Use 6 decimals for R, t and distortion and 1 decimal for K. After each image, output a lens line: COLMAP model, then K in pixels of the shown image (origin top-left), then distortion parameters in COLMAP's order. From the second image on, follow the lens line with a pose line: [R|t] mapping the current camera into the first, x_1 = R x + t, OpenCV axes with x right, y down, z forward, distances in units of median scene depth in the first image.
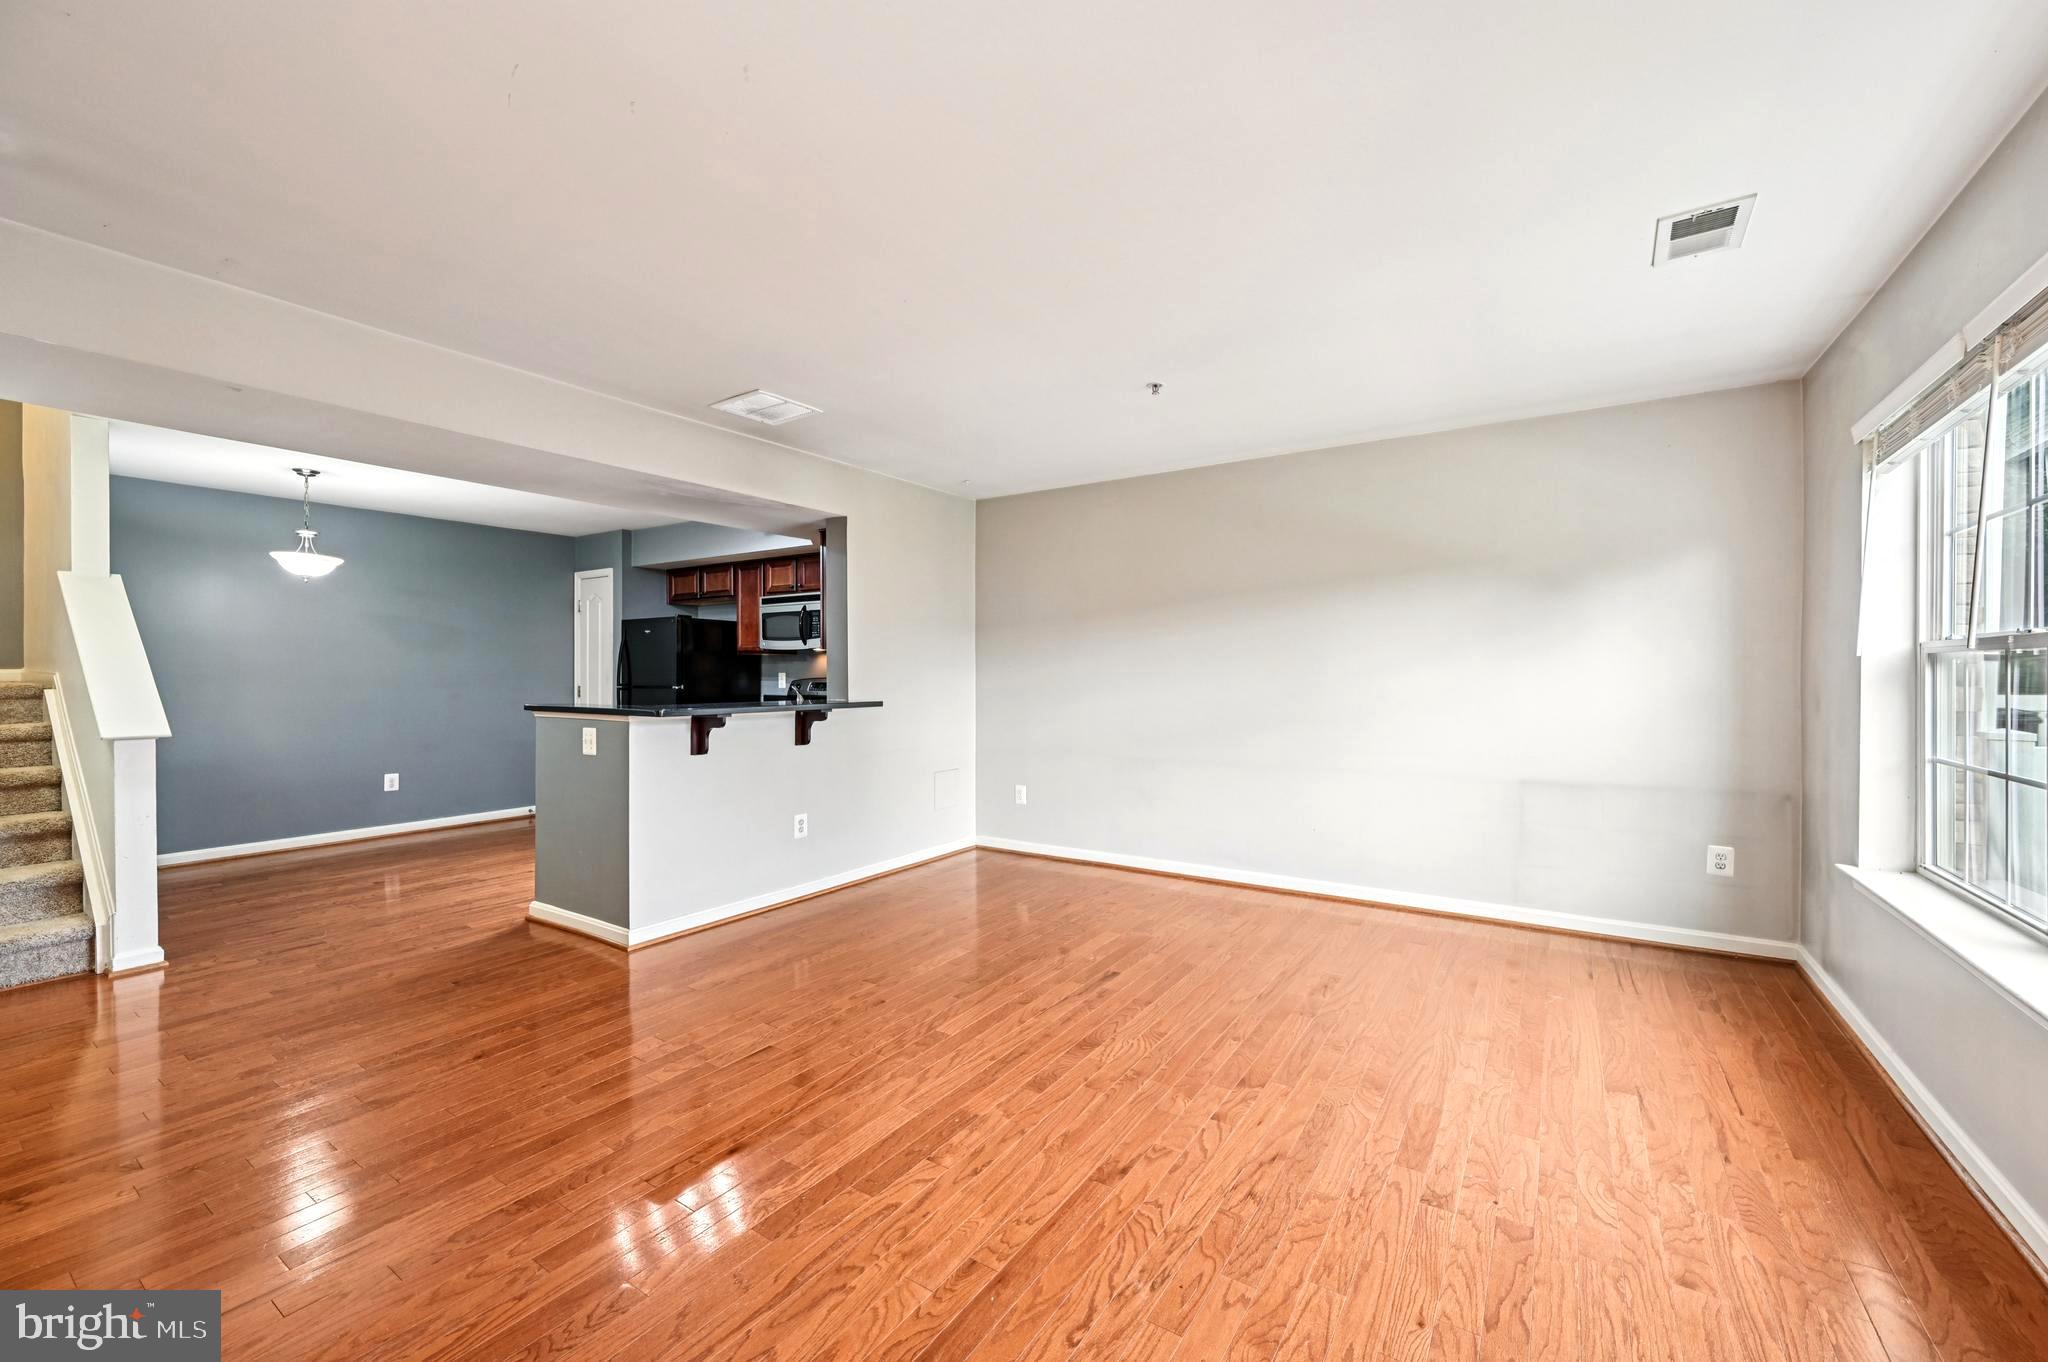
lens RADIAL K [[807.6, 0, 1020.7], [0, 807.6, 675.5], [0, 0, 1]] dist [-0.000276, -0.000734]
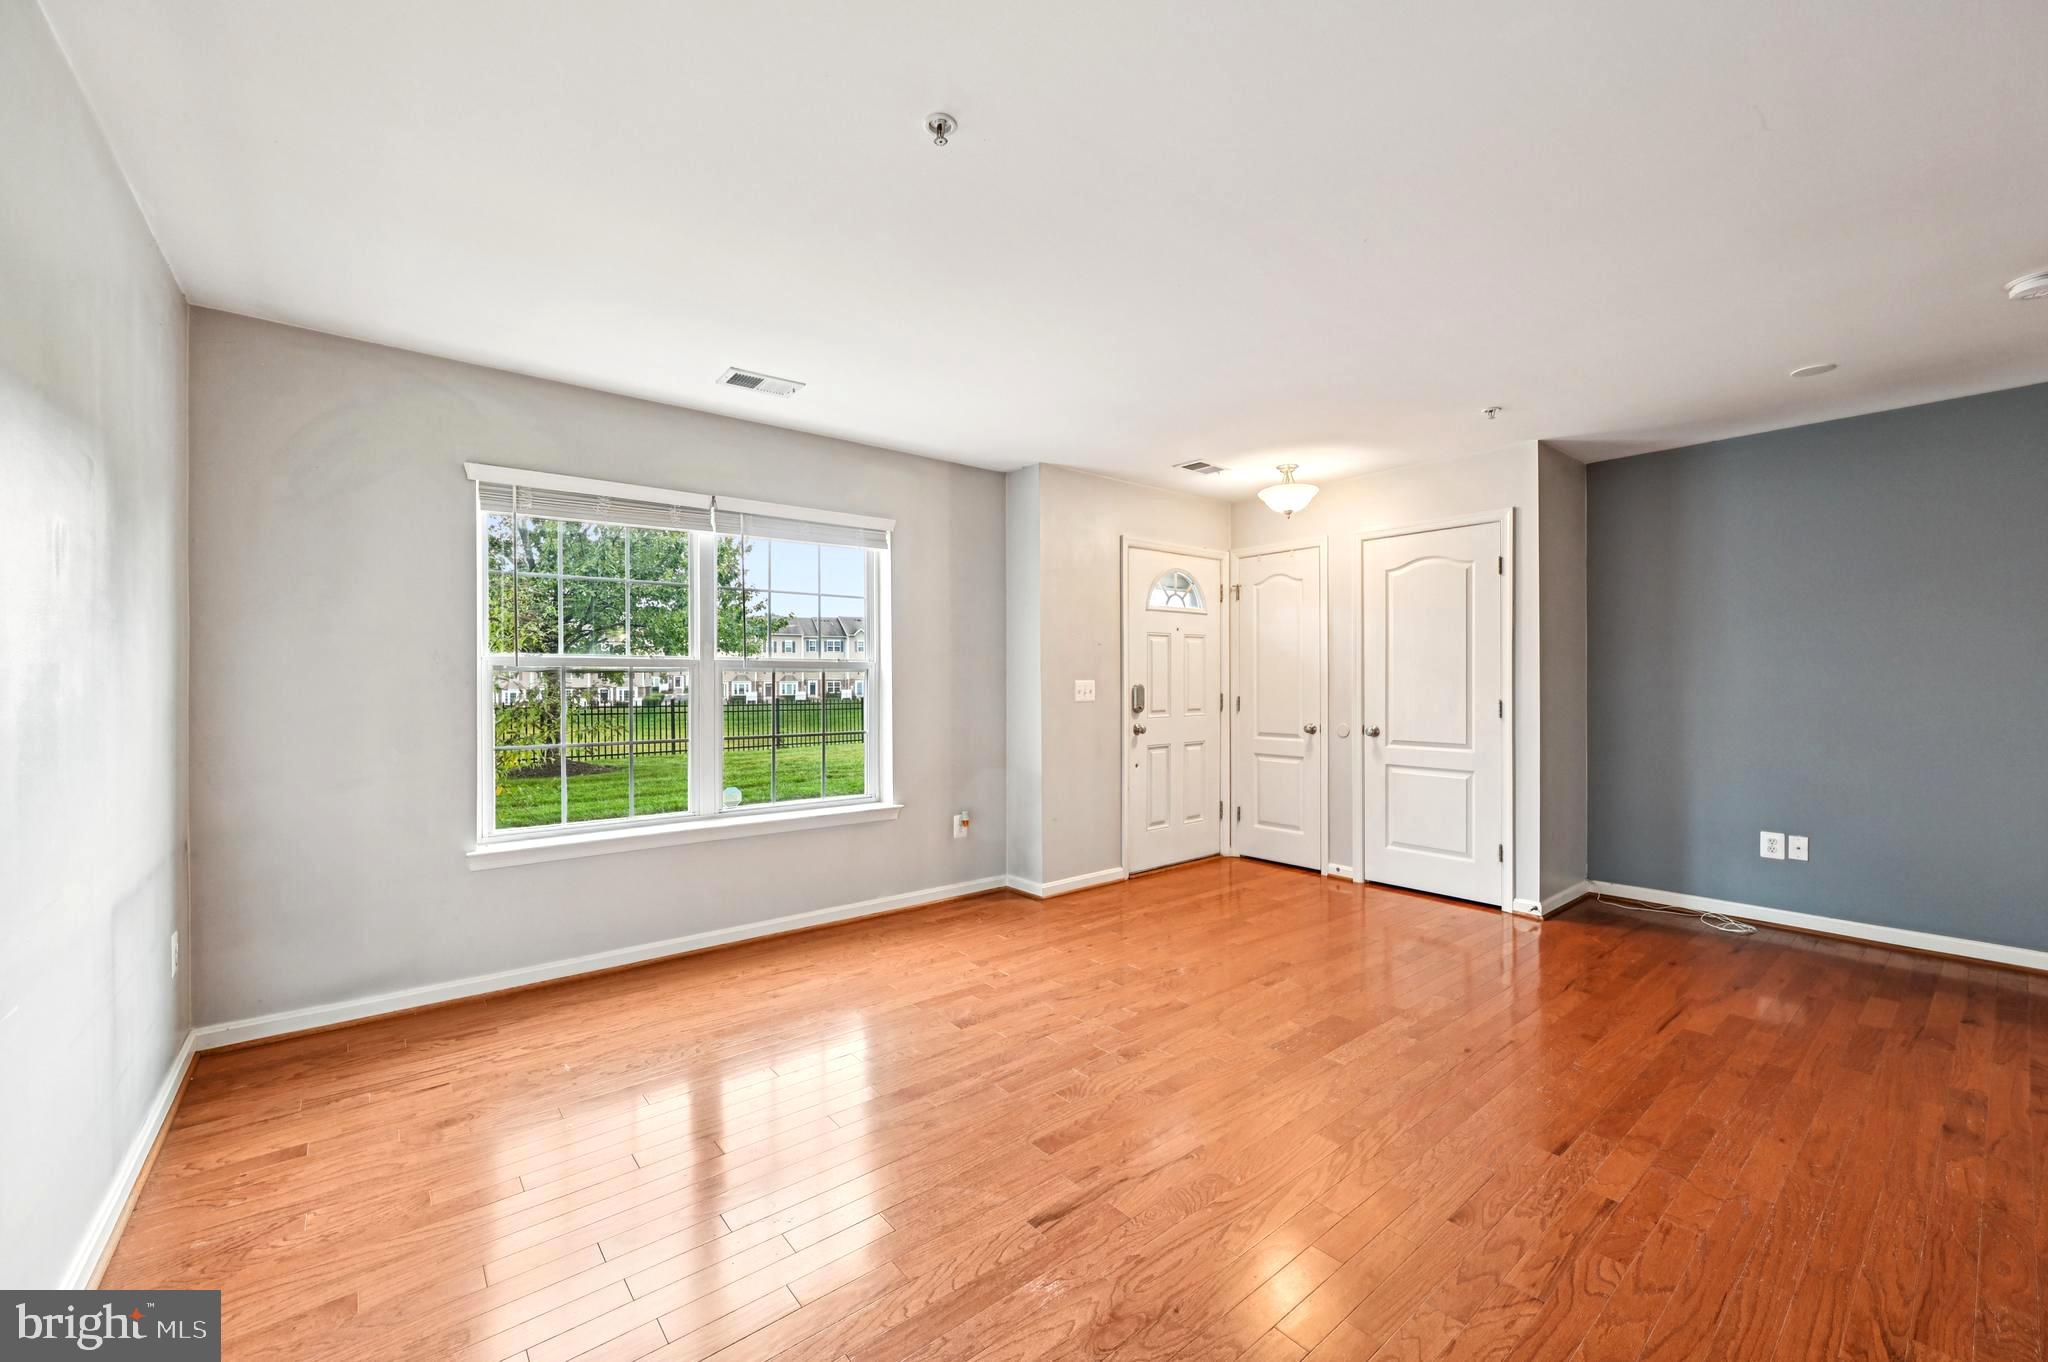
lens RADIAL K [[807.6, 0, 1031.8], [0, 807.6, 680.8], [0, 0, 1]] dist [-0.000276, -0.000734]
pose [[-0.958534, 0.003848, 0.284954, -0.039083], [0.005179, 0.999979, 0.003915, -0.004607], [-0.284933, 0.005229, -0.958533, 1.535131]]
